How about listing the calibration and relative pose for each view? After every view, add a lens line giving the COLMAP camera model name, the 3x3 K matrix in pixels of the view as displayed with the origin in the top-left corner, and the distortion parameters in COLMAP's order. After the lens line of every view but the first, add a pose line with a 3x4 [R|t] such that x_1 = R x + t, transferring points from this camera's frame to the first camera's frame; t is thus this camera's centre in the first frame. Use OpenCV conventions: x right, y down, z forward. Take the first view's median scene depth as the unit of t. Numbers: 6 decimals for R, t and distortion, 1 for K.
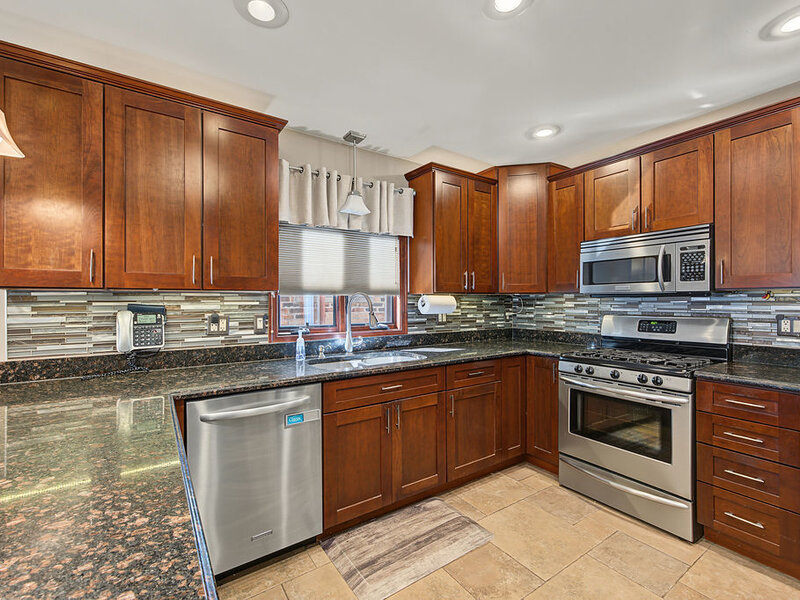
lens RADIAL K [[357.1, 0, 402.9], [0, 357.1, 301.0], [0, 0, 1]] dist [0.001934, 0.000081]
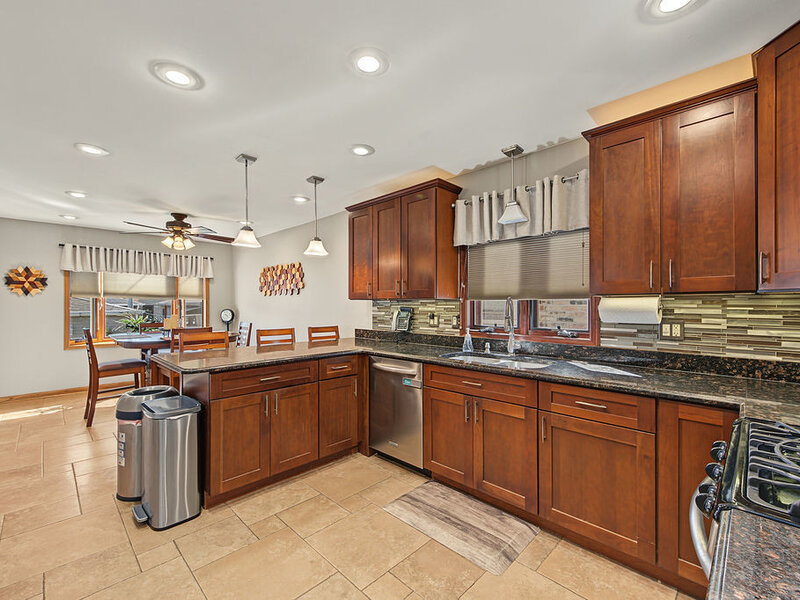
lens RADIAL K [[357.1, 0, 405.4], [0, 357.1, 302.5], [0, 0, 1]] dist [0.001934, 0.000081]
pose [[0.198649, -0.003697, -0.980064, 0.981504], [0.001537, 0.999993, -0.003460, -0.005711], [0.980069, -0.000819, 0.198653, 0.555858]]
